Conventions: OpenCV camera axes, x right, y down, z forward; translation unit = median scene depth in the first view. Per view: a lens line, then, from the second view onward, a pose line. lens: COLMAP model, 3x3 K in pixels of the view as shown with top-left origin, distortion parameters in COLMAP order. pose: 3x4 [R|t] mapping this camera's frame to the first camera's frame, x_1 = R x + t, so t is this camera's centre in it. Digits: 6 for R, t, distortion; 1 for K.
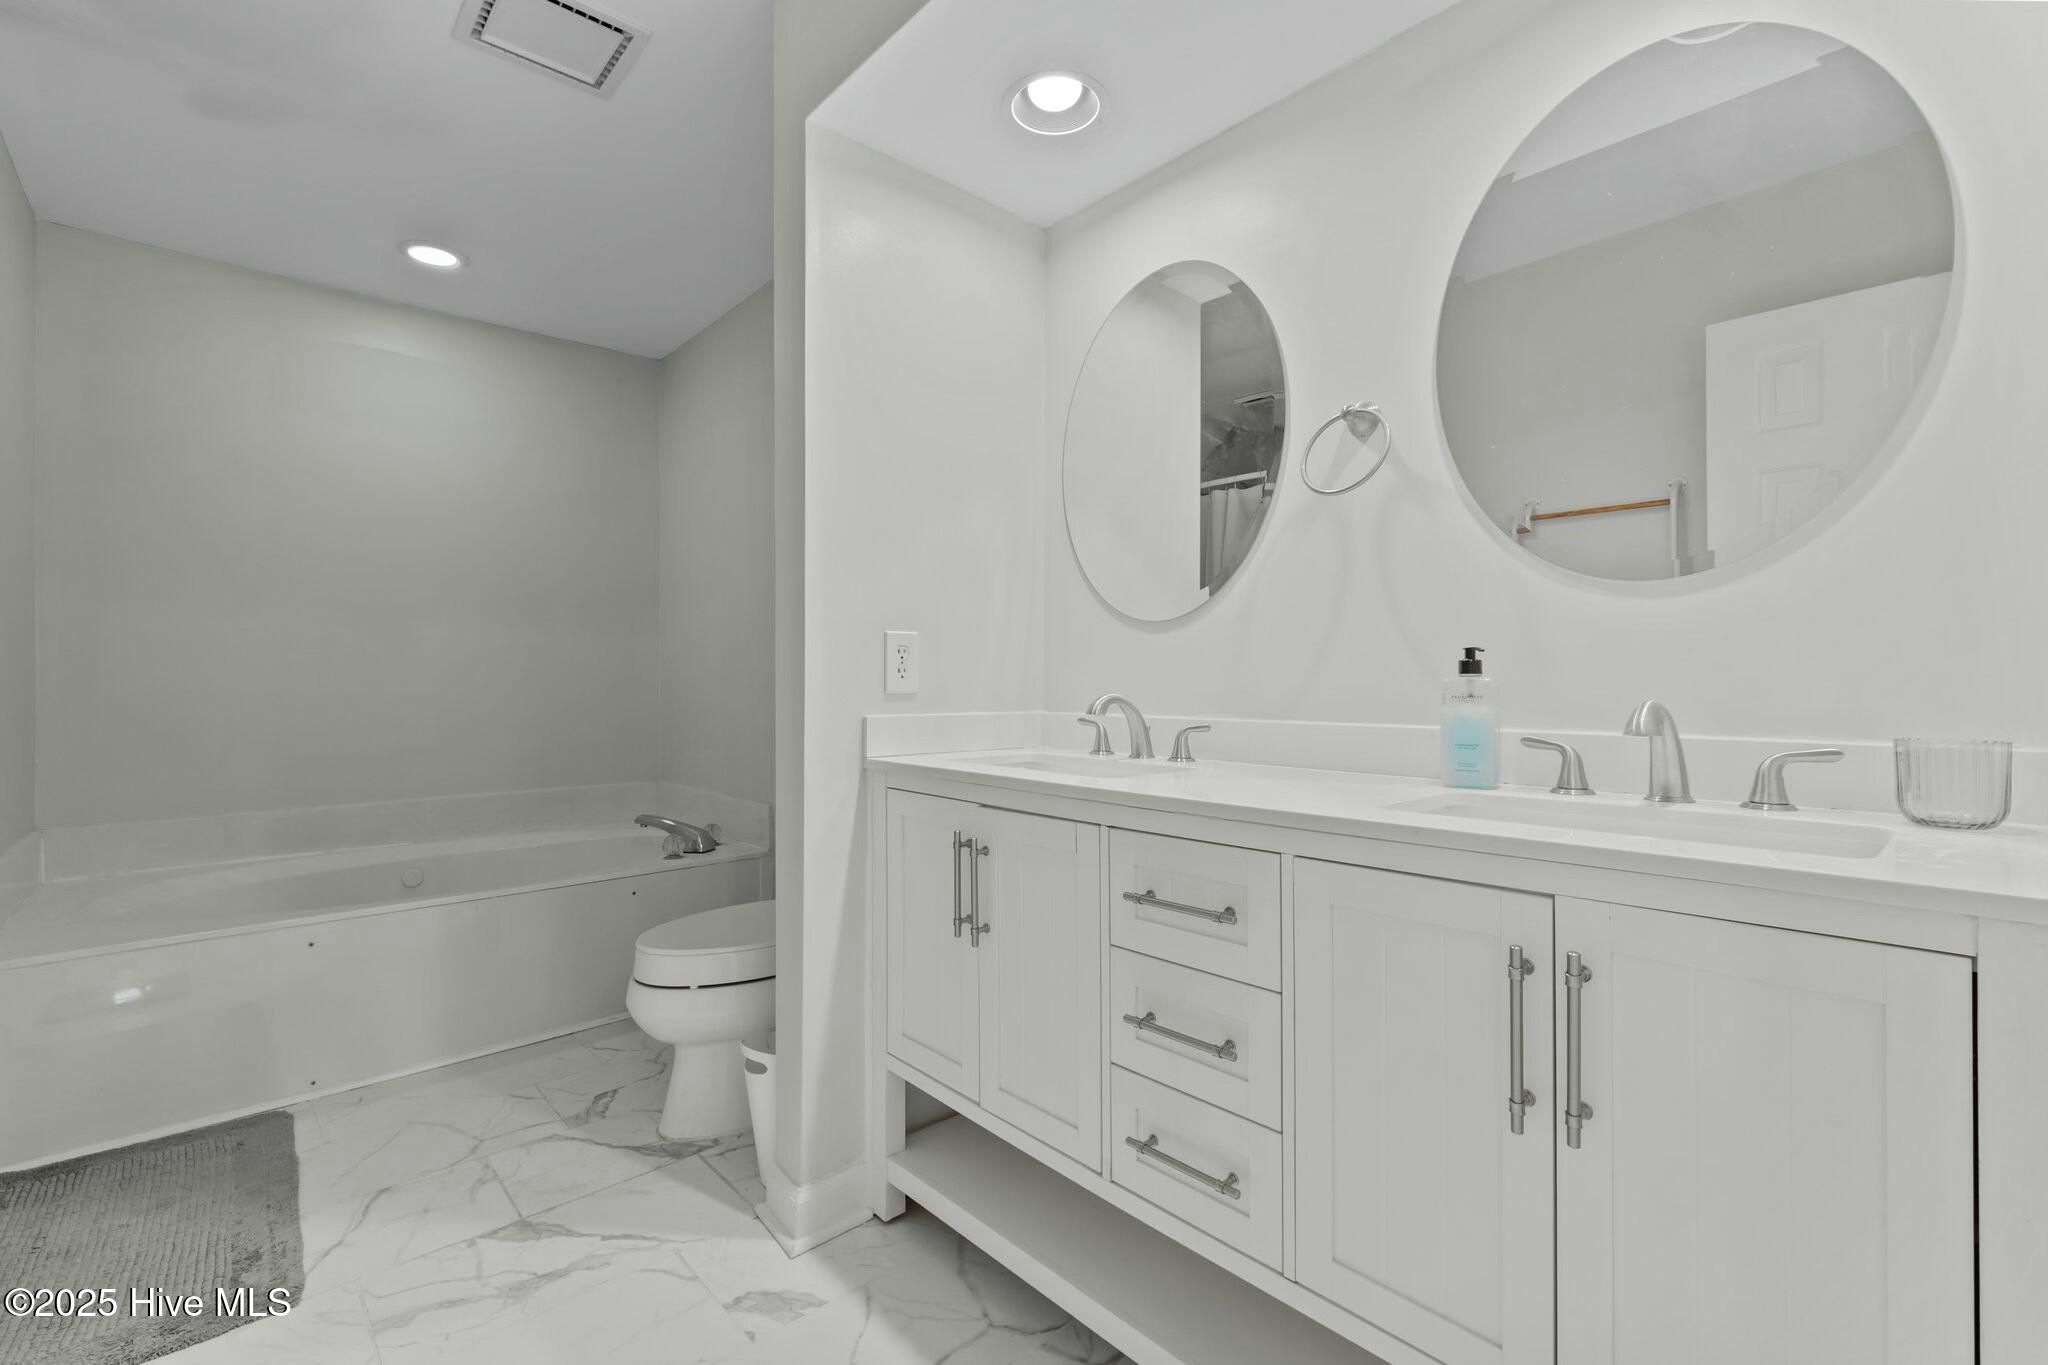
lens RADIAL K [[896.9, 0, 1021.9], [0, 896.9, 674.9], [0, 0, 1]] dist [0.000530, 0.000060]
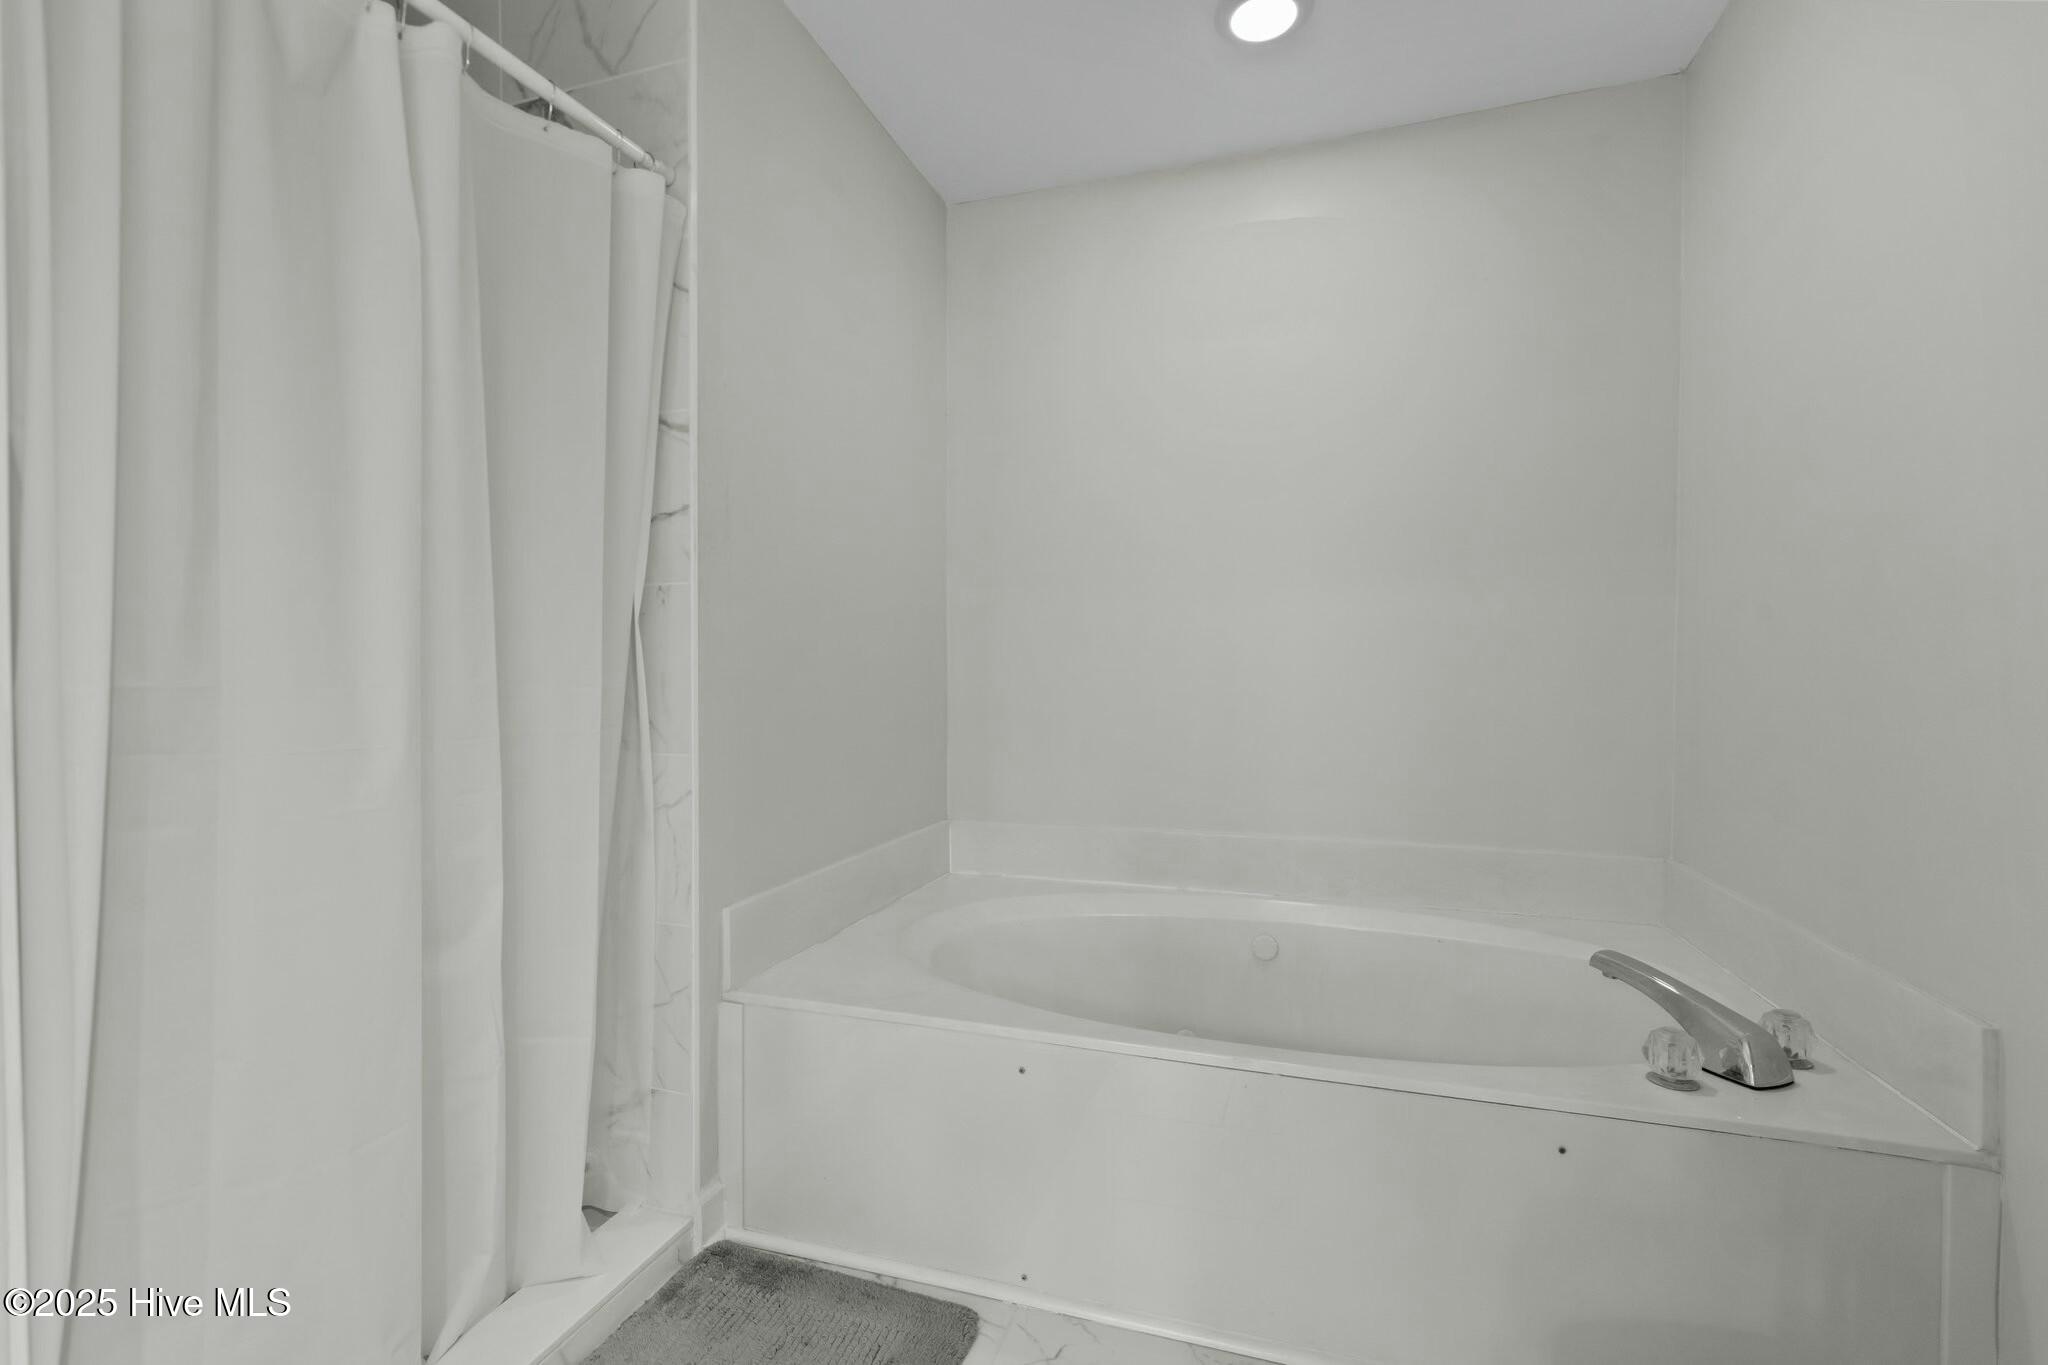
lens RADIAL K [[896.9, 0, 1019.8], [0, 896.9, 676.4], [0, 0, 1]] dist [0.000530, 0.000060]
pose [[0.499663, 0.010367, -0.866158, -0.166533], [-0.006606, 0.999945, 0.008157, 0.005621], [0.866195, 0.001646, 0.499703, 0.491083]]
